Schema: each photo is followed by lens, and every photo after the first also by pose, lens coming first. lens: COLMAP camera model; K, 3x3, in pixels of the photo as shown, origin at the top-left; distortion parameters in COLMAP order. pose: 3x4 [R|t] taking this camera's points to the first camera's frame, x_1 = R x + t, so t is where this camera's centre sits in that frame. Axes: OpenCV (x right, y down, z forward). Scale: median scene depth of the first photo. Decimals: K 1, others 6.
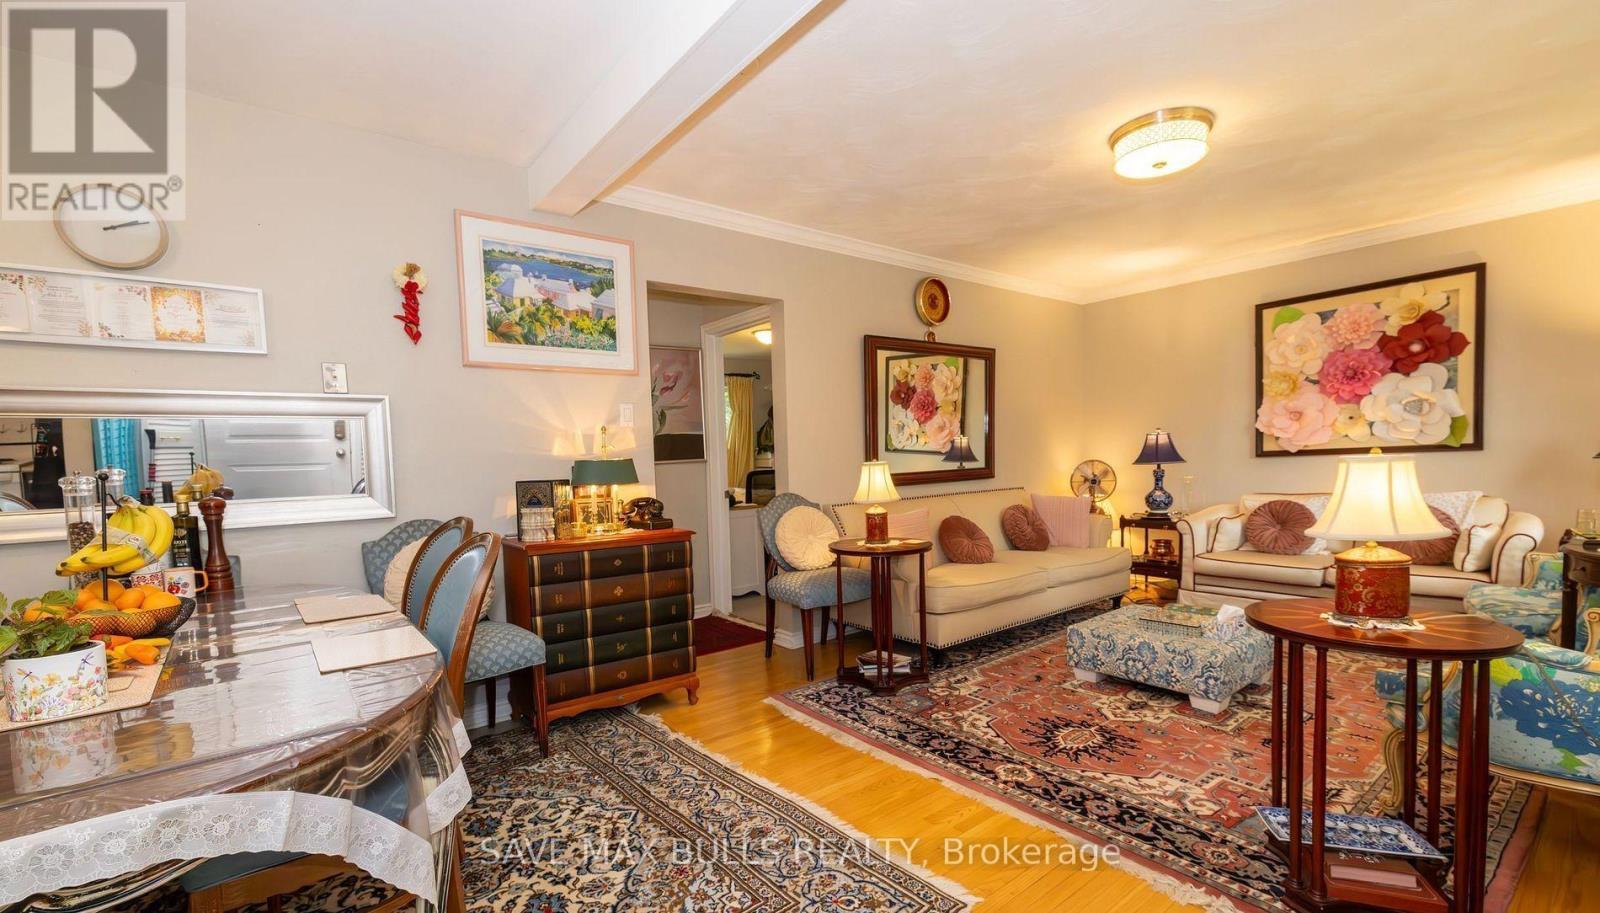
lens RADIAL K [[613.0, 0, 773.9], [0, 613.0, 459.9], [0, 0, 1]] dist [0.000506, -0.000043]
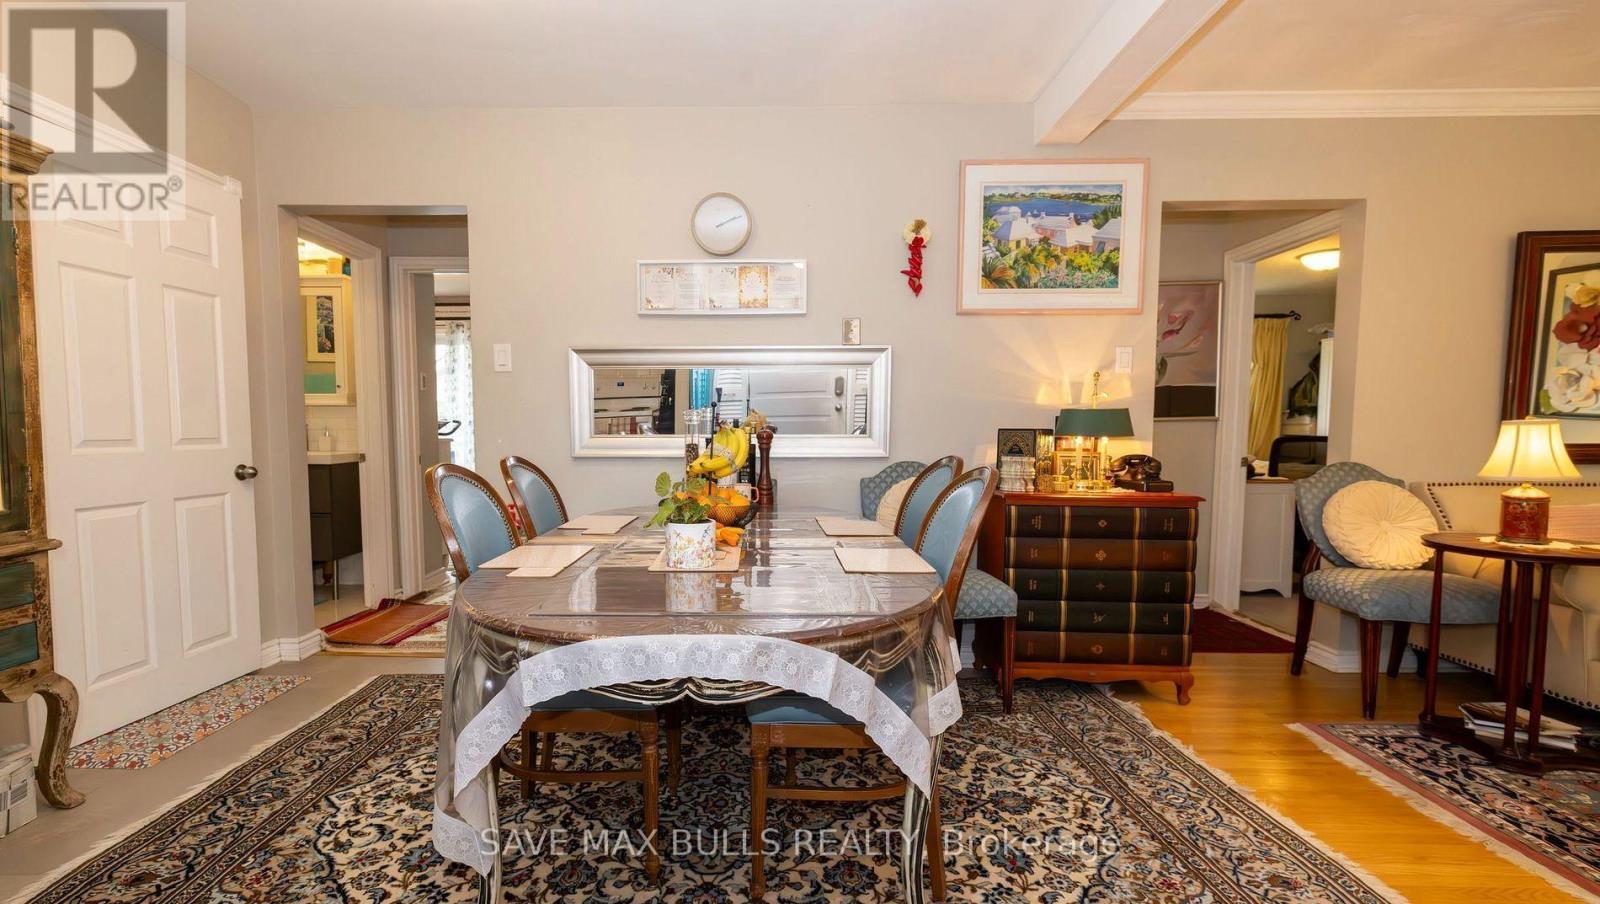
lens RADIAL K [[638.6, 0, 799.0], [0, 638.6, 454.5], [0, 0, 1]] dist [-0.000797, -0.000168]
pose [[0.811176, 0.056324, -0.582084, -0.077367], [-0.050099, 0.998385, 0.026788, 0.064735], [0.582652, 0.007432, 0.812687, -0.029464]]
